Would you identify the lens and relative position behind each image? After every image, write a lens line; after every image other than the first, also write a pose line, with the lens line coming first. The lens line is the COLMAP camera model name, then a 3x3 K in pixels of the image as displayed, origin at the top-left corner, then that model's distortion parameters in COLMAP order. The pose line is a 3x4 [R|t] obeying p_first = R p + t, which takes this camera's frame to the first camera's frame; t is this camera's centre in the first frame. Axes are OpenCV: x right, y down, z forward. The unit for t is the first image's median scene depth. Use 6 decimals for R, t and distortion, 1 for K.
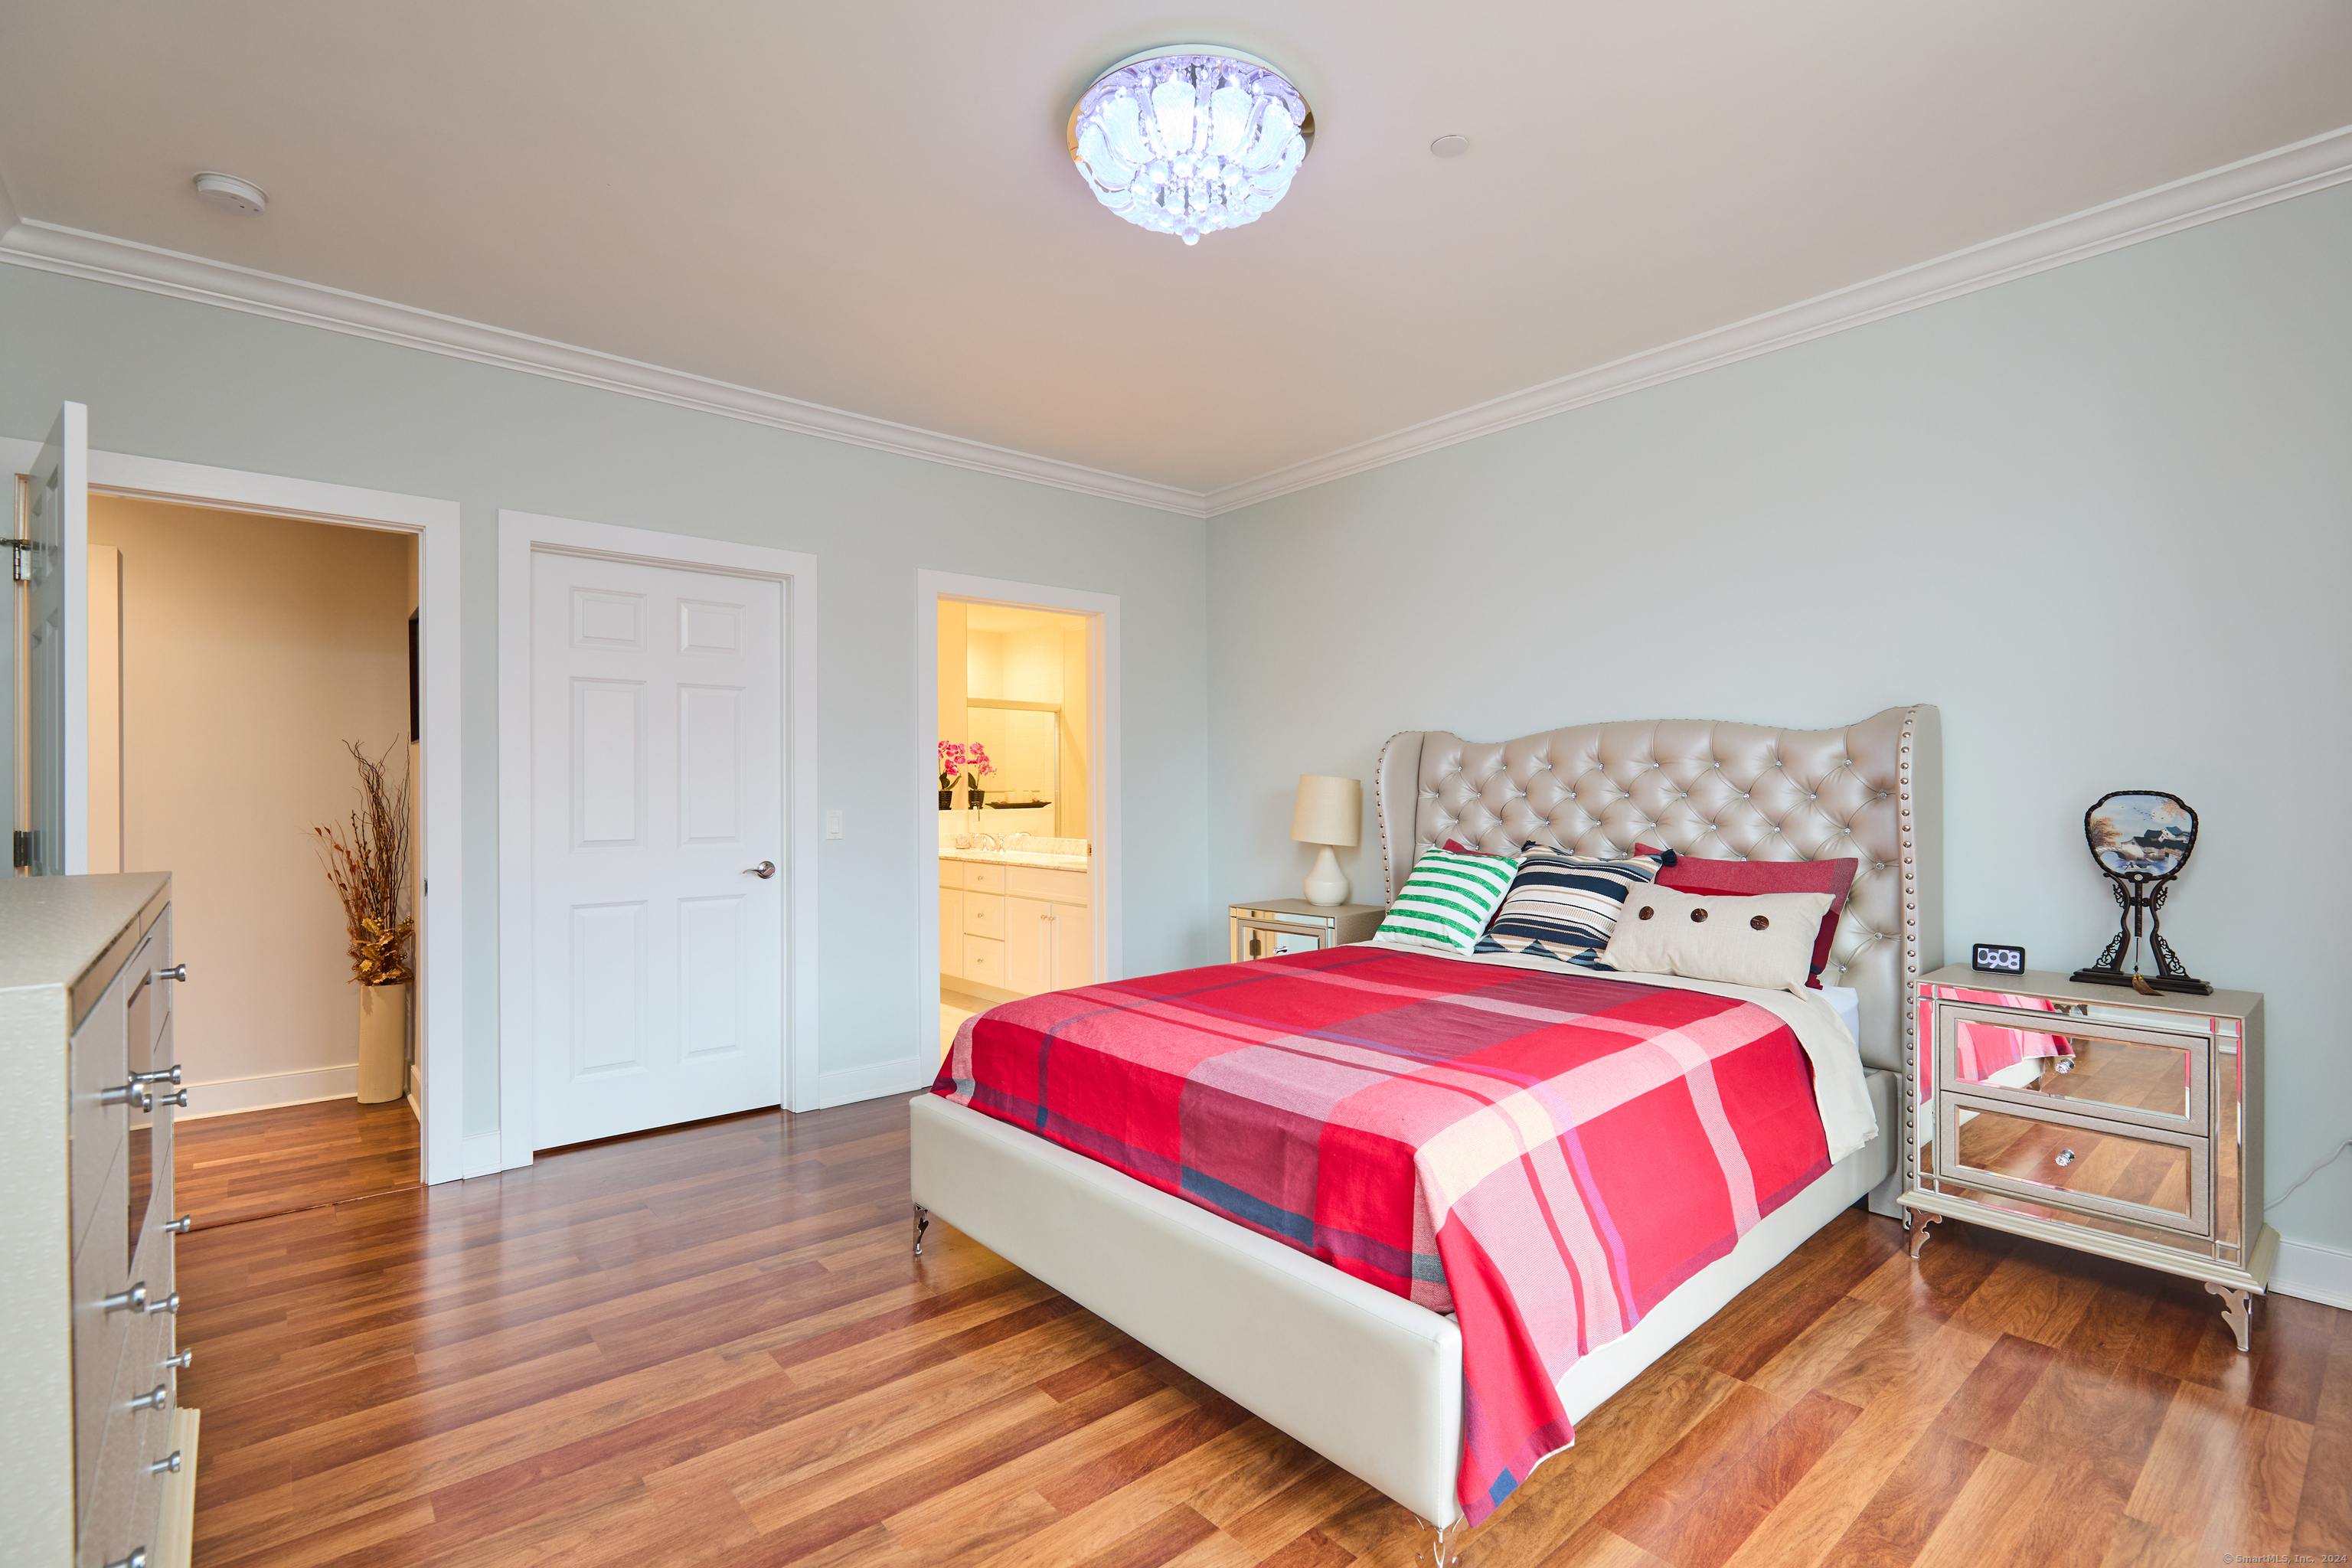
lens RADIAL K [[1079.2, 0, 1177.8], [0, 1079.2, 778.3], [0, 0, 1]] dist [0.004474, -0.000997]
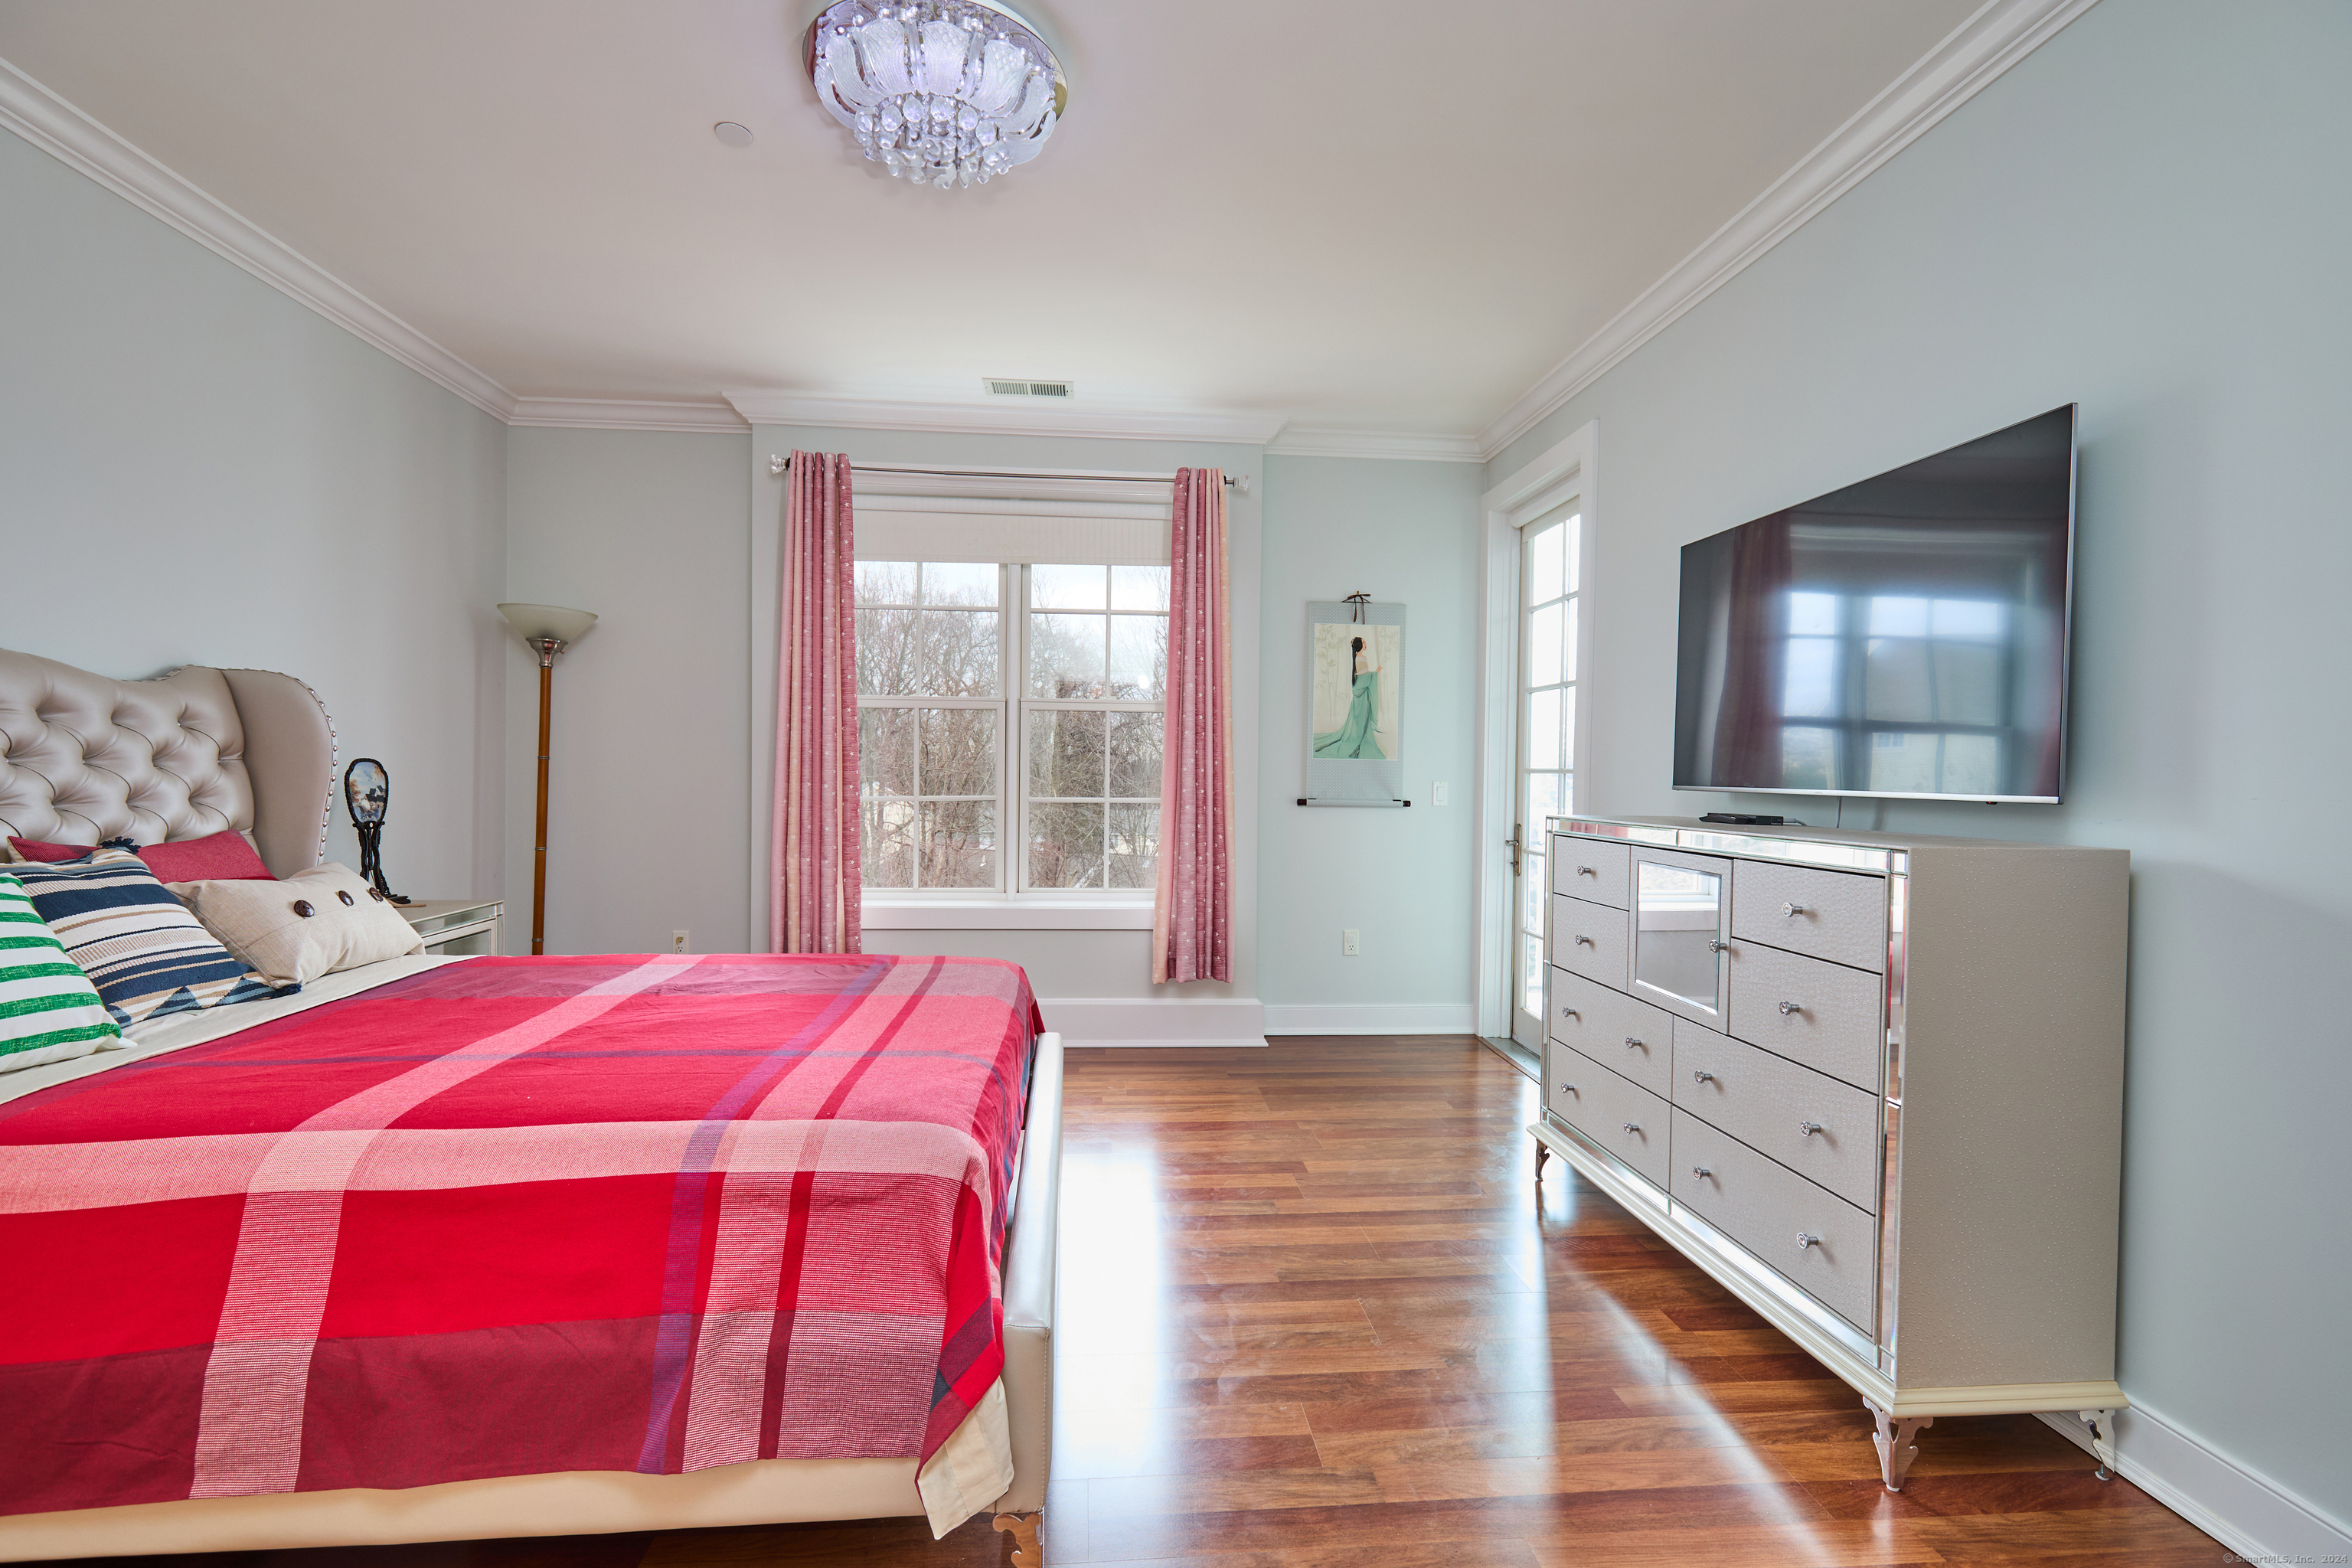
lens RADIAL K [[1079.2, 0, 1183.2], [0, 1079.2, 793.2], [0, 0, 1]] dist [0.004474, -0.000997]
pose [[-0.820190, -0.013474, 0.571932, -0.667151], [-0.005867, 0.999868, 0.015142, 0.028541], [-0.572061, 0.009064, -0.820161, 1.533575]]
